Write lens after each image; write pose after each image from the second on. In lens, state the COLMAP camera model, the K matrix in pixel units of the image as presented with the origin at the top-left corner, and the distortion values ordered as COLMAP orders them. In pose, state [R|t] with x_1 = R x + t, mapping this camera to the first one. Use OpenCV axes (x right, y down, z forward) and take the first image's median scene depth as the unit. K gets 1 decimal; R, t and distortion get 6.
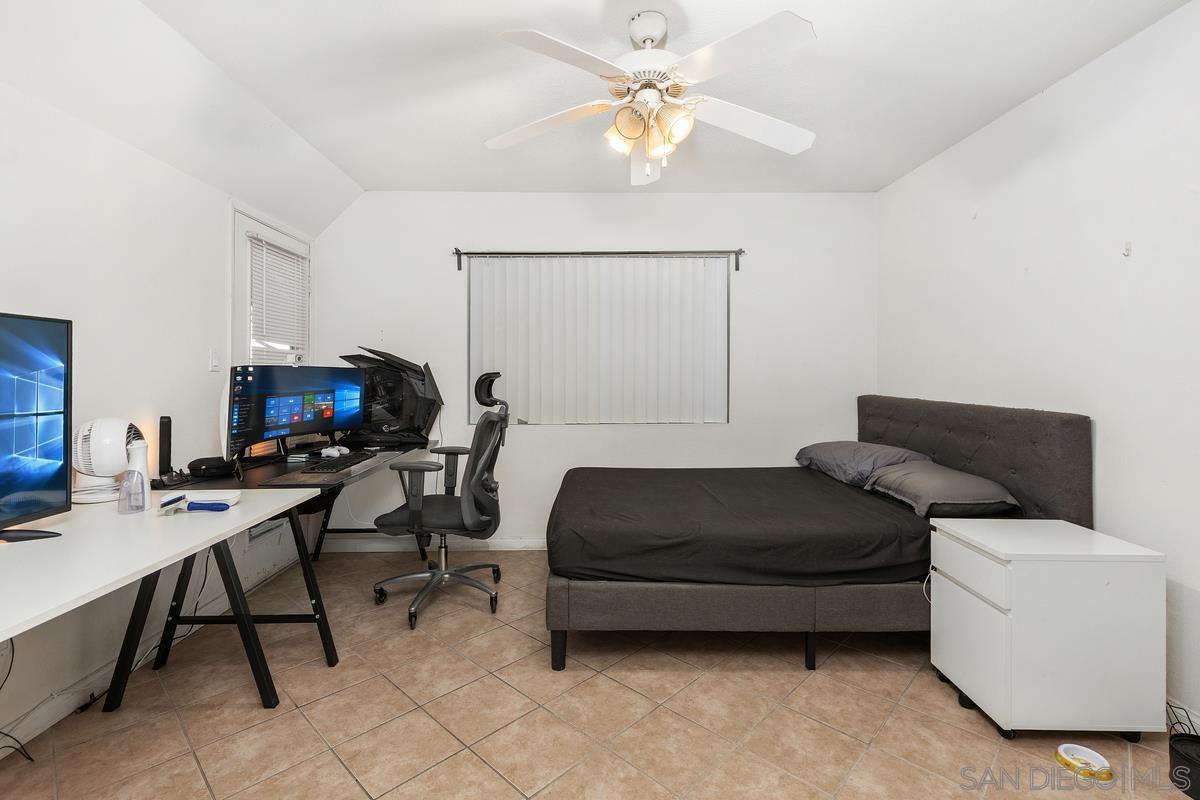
lens RADIAL K [[552.2, 0, 602.5], [0, 552.2, 353.9], [0, 0, 1]] dist [0.001595, -0.001224]
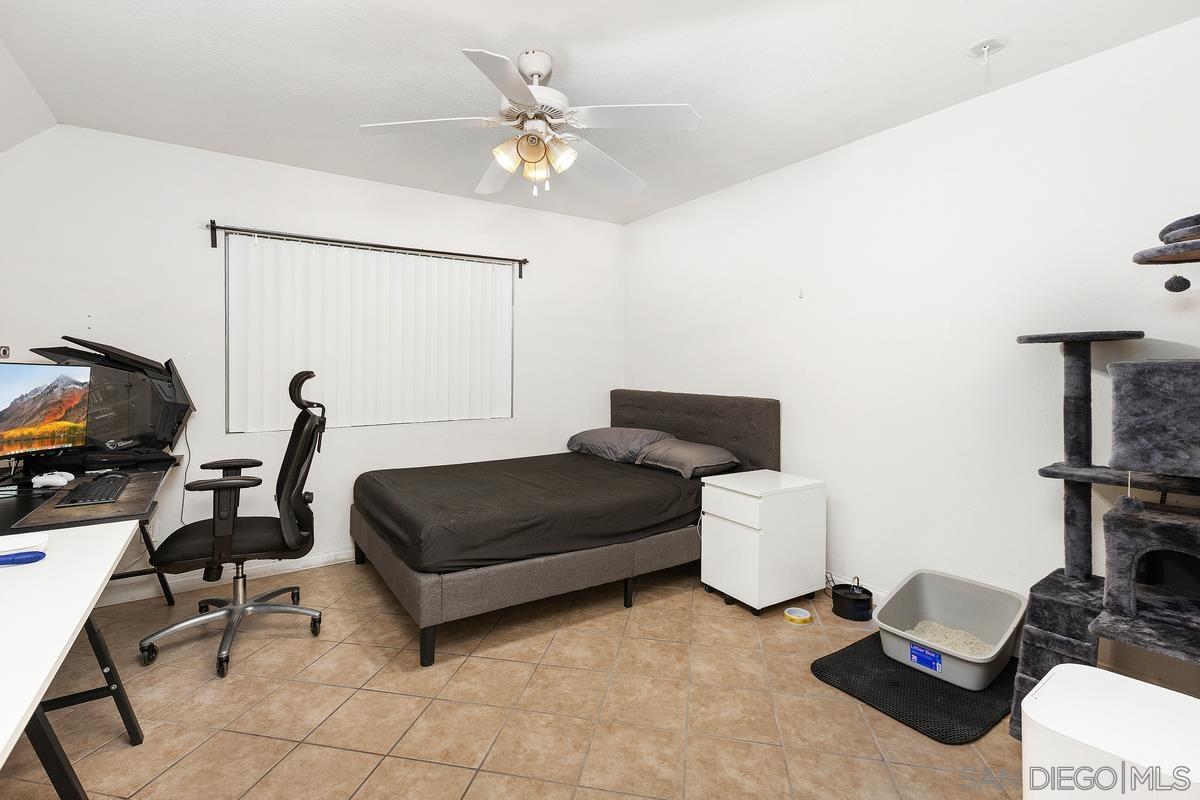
lens RADIAL K [[552.2, 0, 602.5], [0, 552.2, 353.9], [0, 0, 1]] dist [0.001595, -0.001224]
pose [[0.837666, 0.016906, 0.545921, -0.368256], [-0.019454, 0.999810, -0.001111, -0.004215], [-0.545837, -0.009689, 0.837836, -0.017067]]
